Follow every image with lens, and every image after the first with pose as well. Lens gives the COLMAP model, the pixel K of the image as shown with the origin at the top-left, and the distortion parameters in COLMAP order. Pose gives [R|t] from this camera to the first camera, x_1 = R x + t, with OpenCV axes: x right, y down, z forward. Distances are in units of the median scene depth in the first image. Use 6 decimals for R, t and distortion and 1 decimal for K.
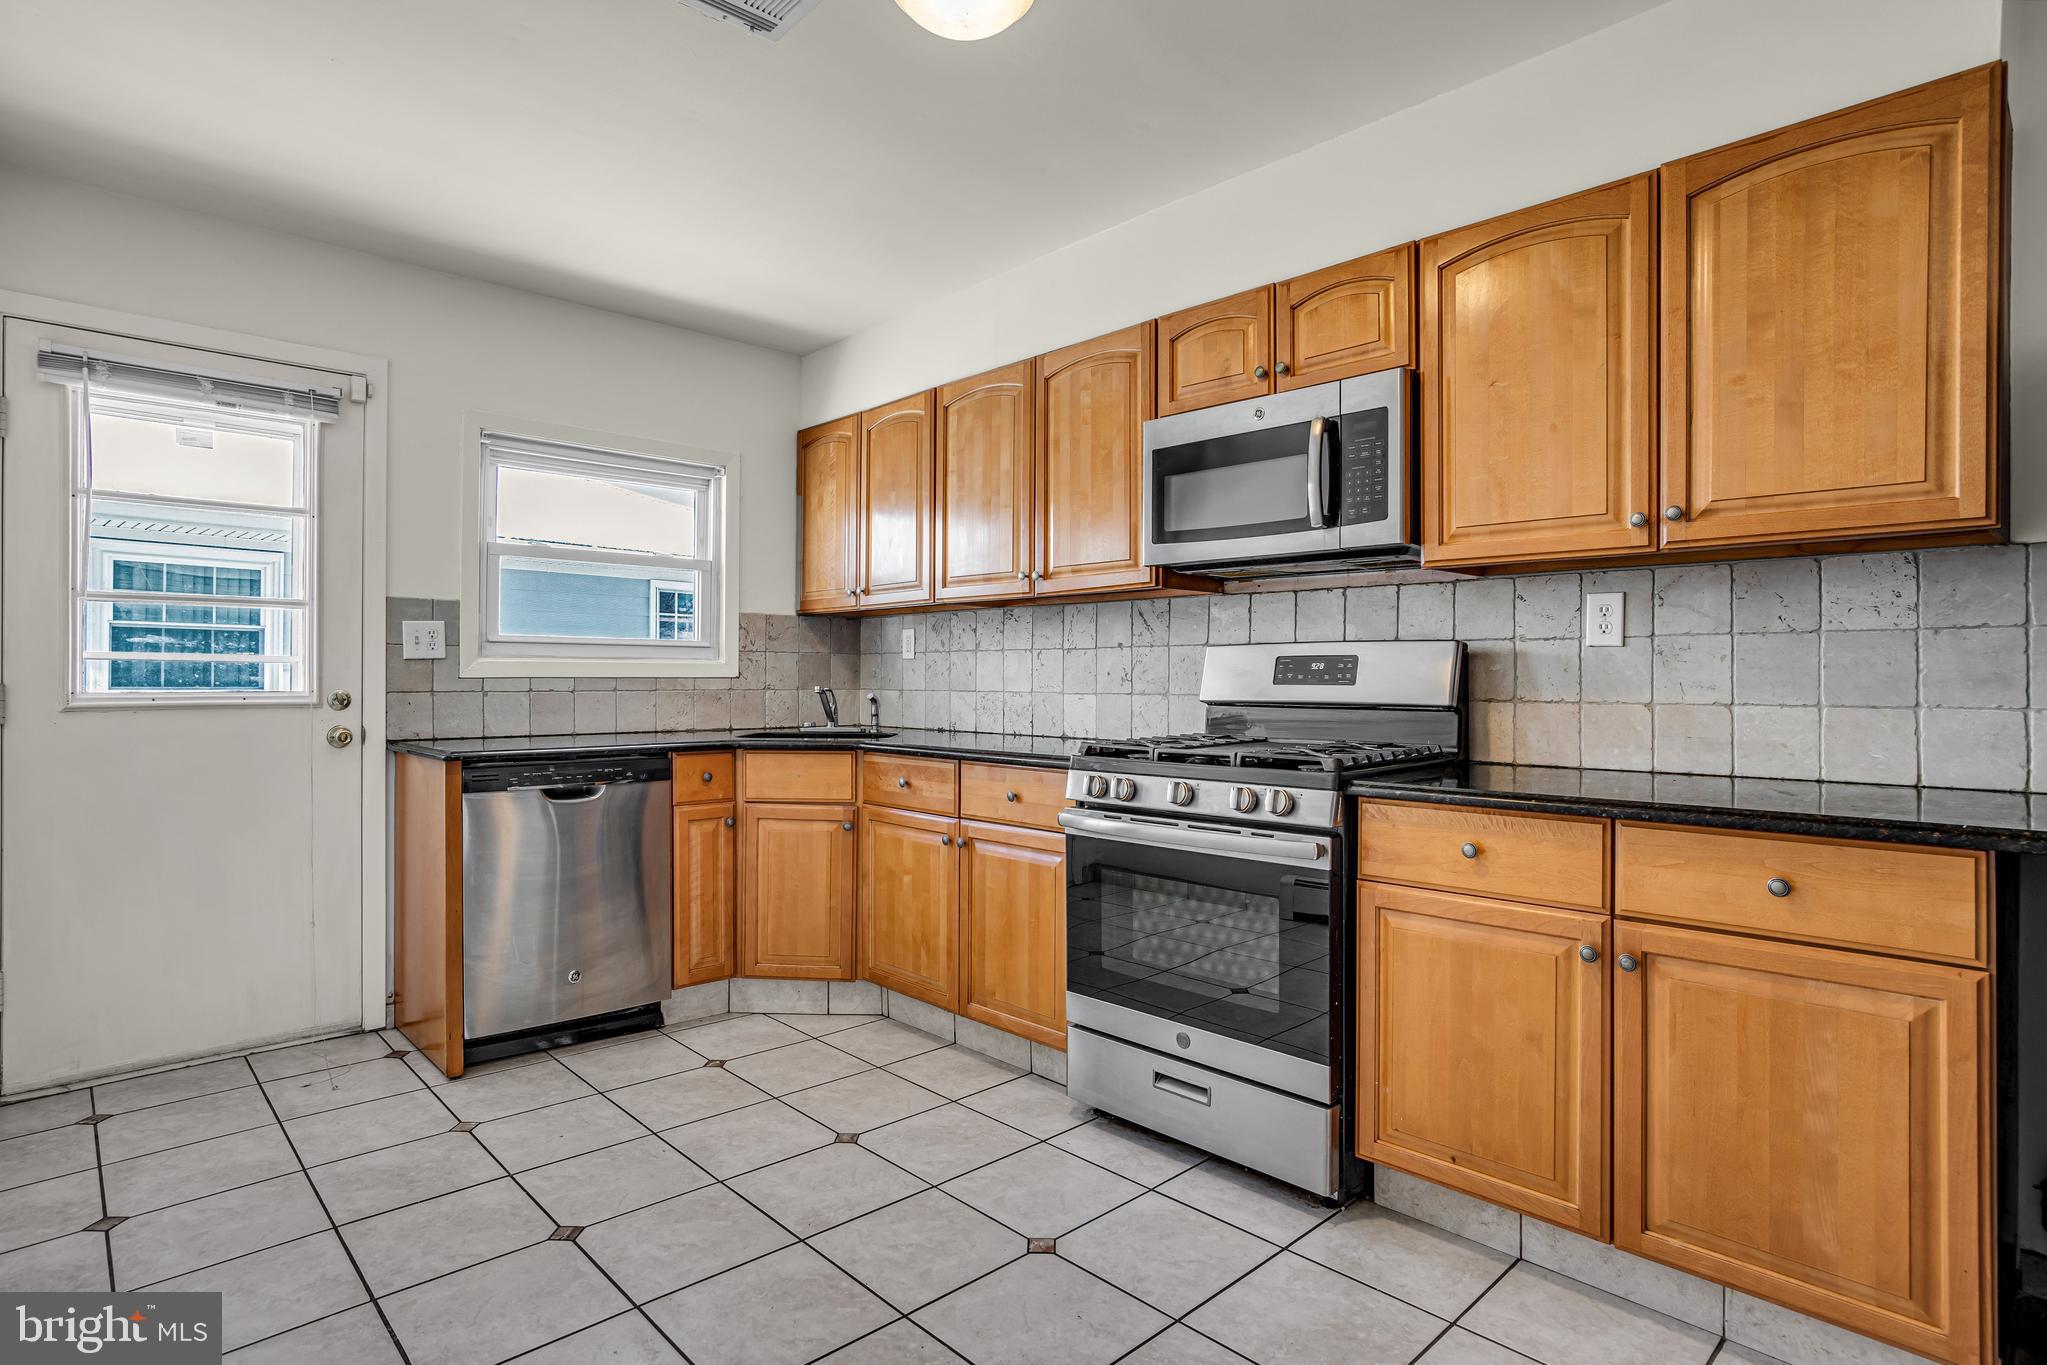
lens RADIAL K [[1020.2, 0, 1044.2], [0, 1020.2, 686.7], [0, 0, 1]] dist [-0.015329, 0.001610]
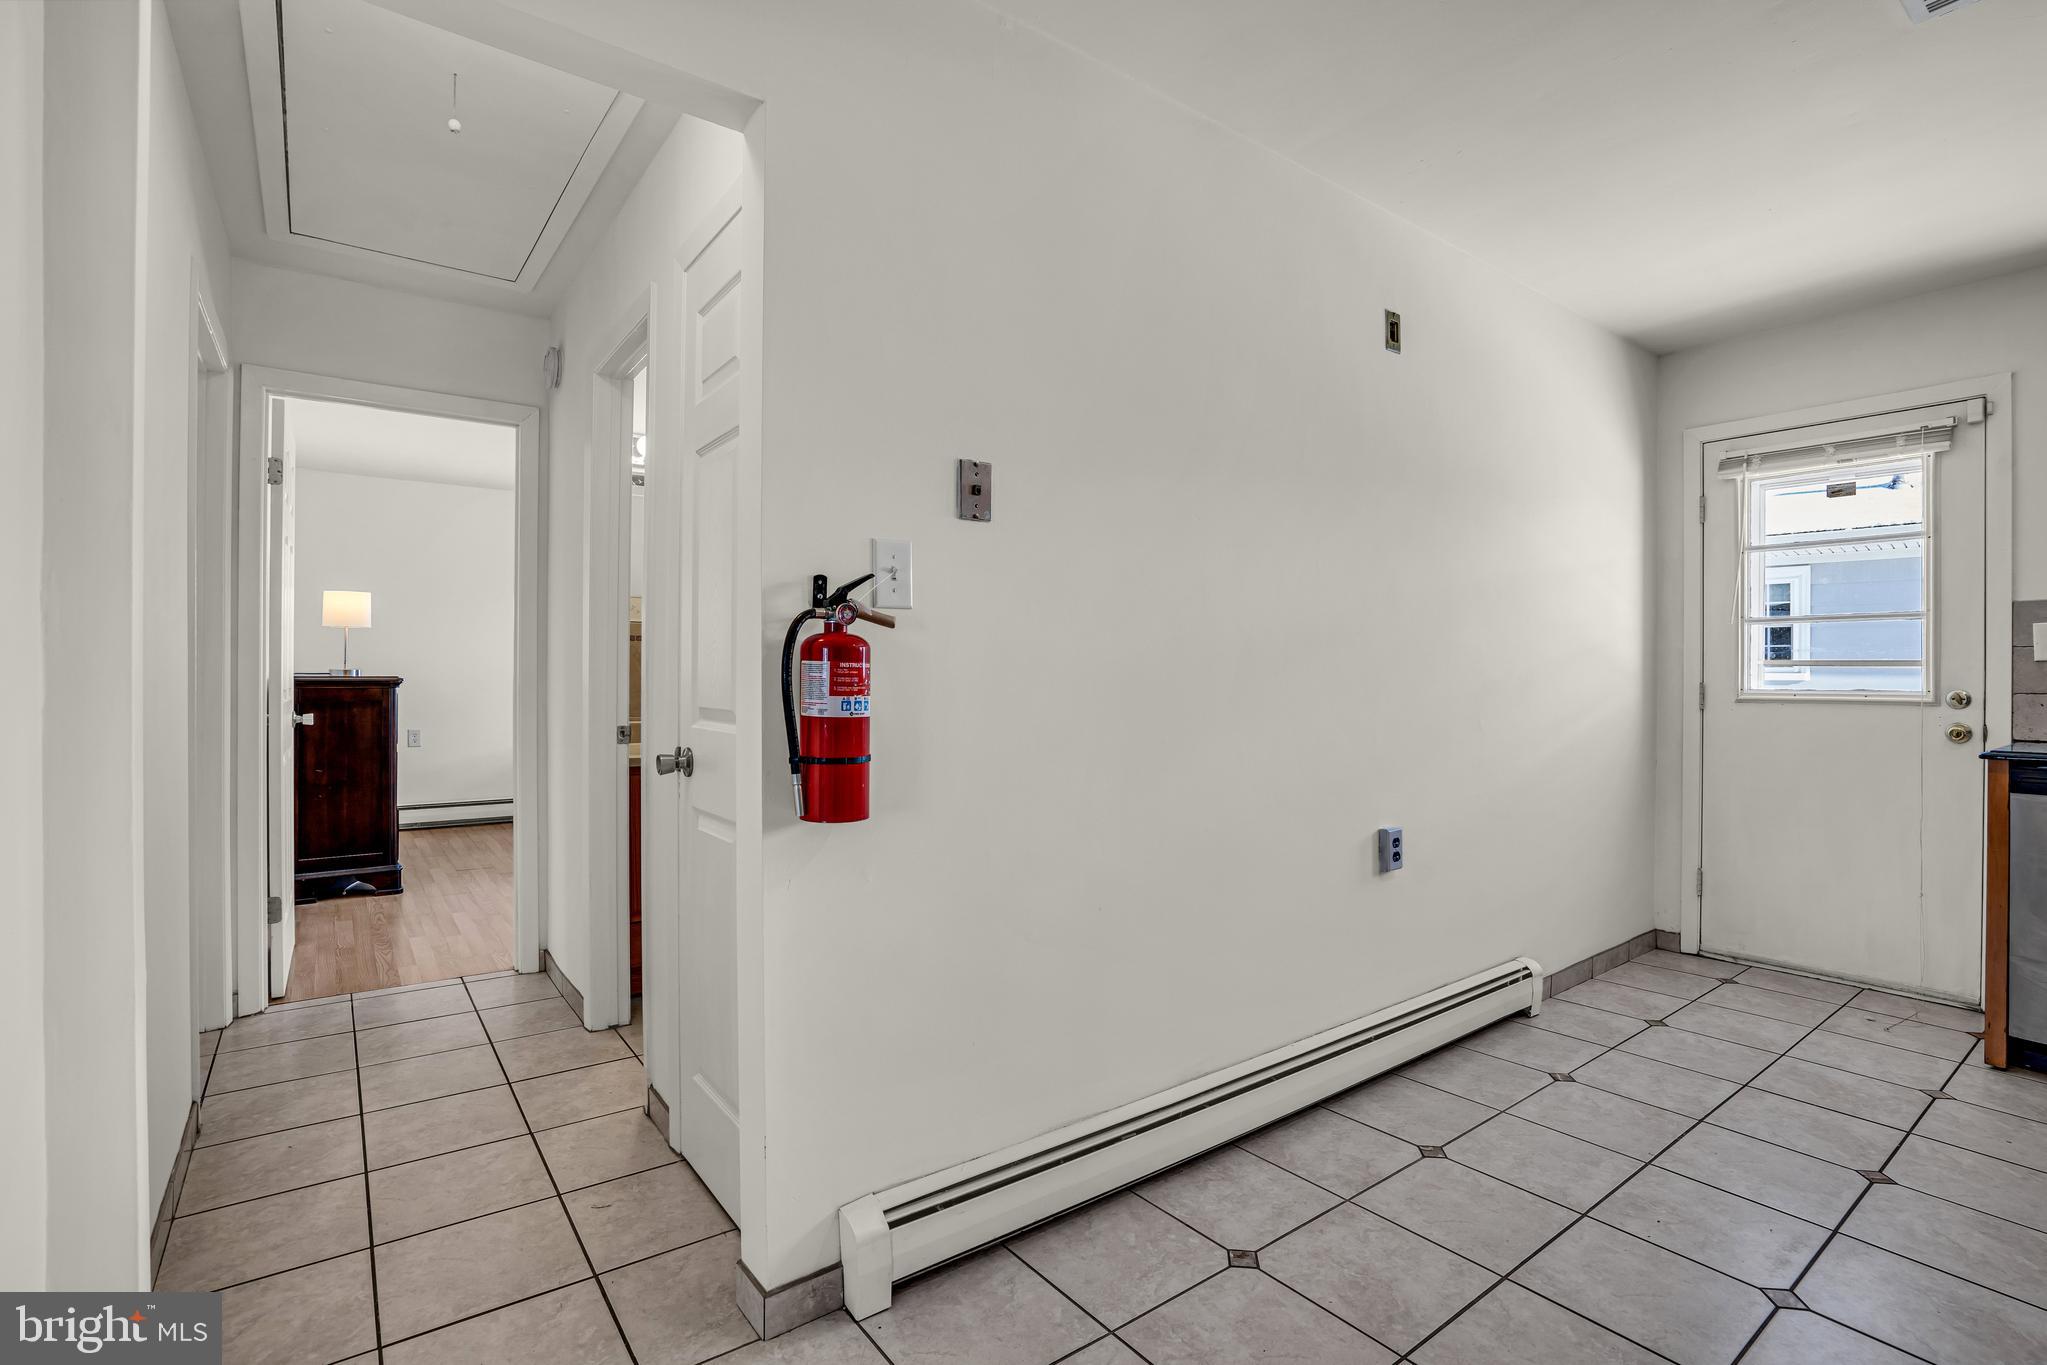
lens RADIAL K [[941.0, 0, 1020.9], [0, 941.0, 688.2], [0, 0, 1]] dist [-0.040918, 0.005401]
pose [[-0.130924, 0.011993, -0.991320, 0.444466], [-0.013976, 0.999805, 0.013942, 0.001566], [0.991294, 0.015680, -0.130730, 0.134738]]
